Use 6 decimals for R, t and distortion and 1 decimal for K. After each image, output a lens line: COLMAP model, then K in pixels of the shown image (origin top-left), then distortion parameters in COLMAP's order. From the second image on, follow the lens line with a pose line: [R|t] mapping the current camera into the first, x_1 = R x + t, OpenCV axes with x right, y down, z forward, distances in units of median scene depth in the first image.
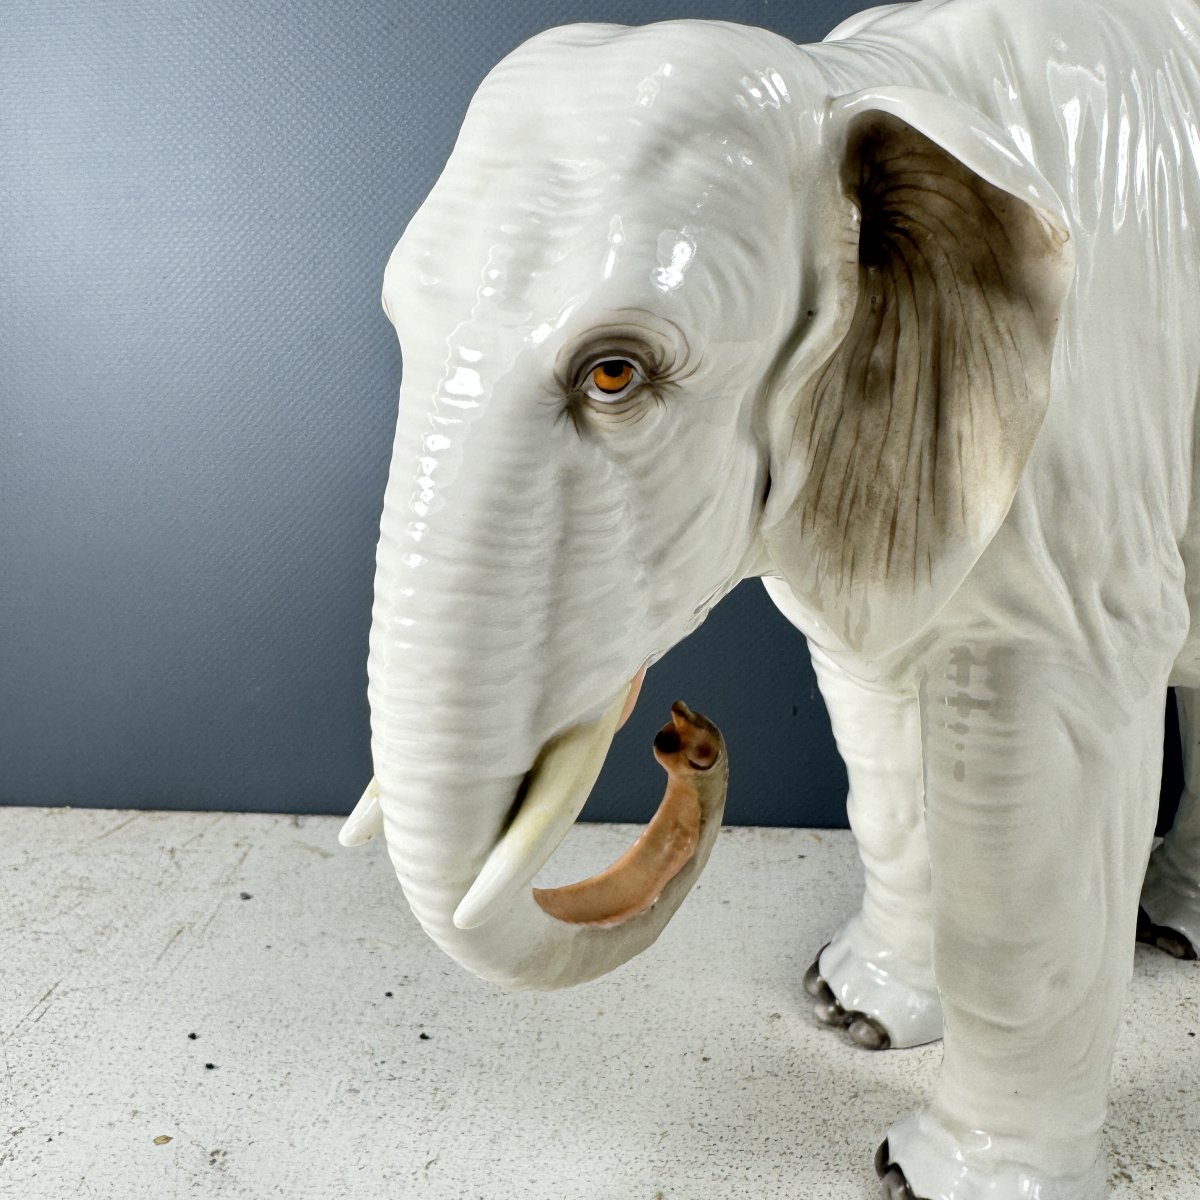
lens RADIAL K [[1616.5, 0, 600.0], [0, 1616.5, 600.0], [0, 0, 1]] dist [0.006639, -0.018343]
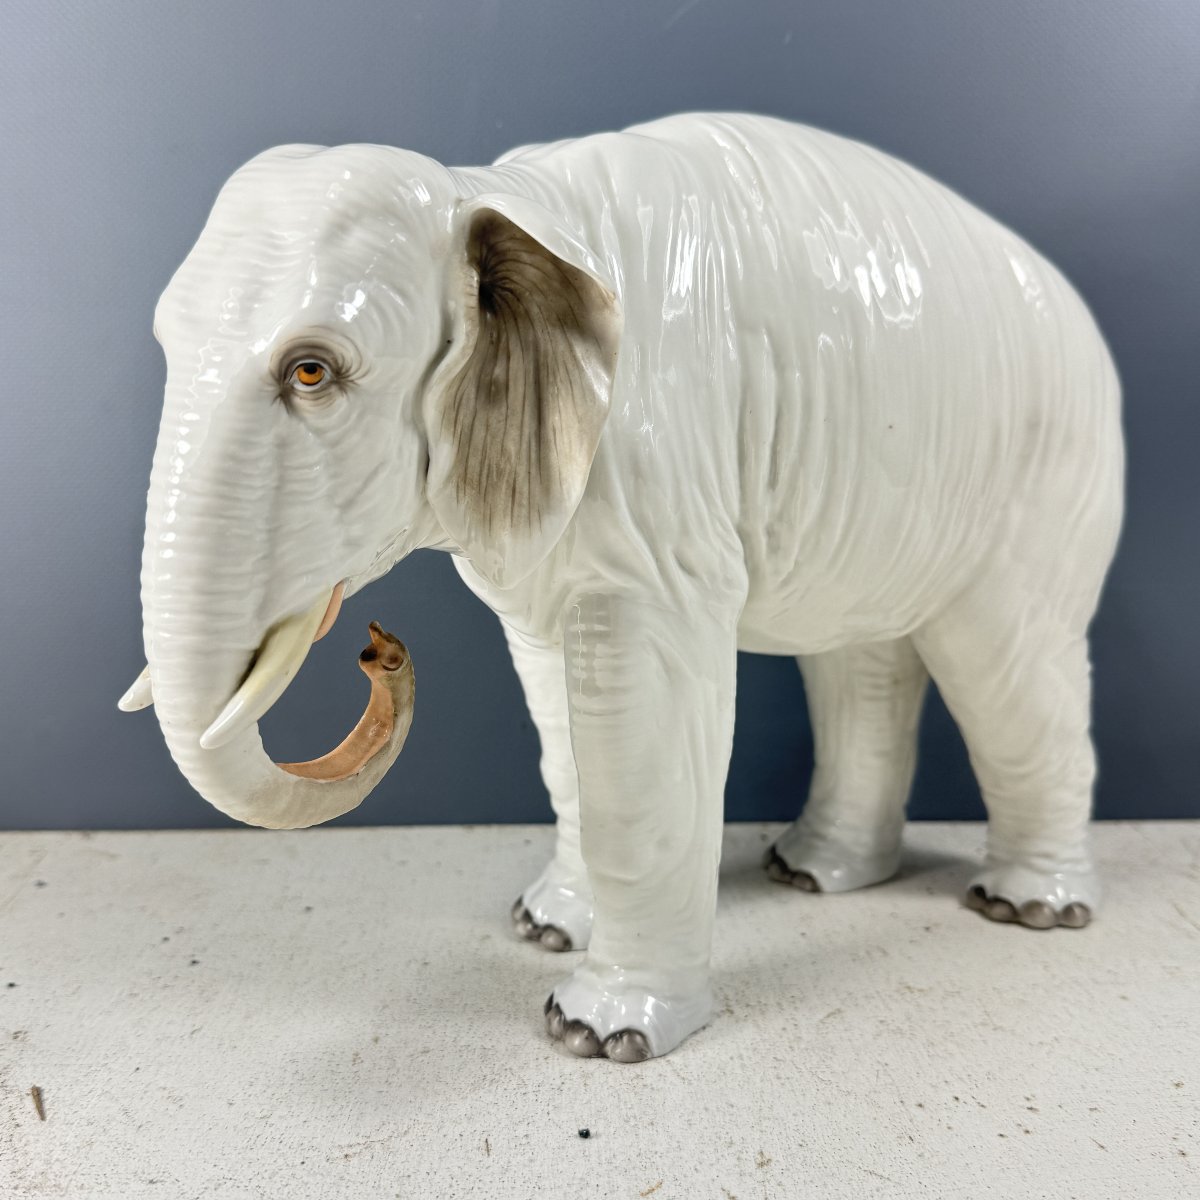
lens RADIAL K [[1448.7, 0, 600.0], [0, 1448.7, 600.0], [0, 0, 1]] dist [0.230410, -0.741542]
pose [[0.989078, -0.001165, 0.147385, 0.065055], [0.009068, 0.998555, -0.052962, 0.130497], [-0.147111, 0.053720, 0.987660, -0.339127]]
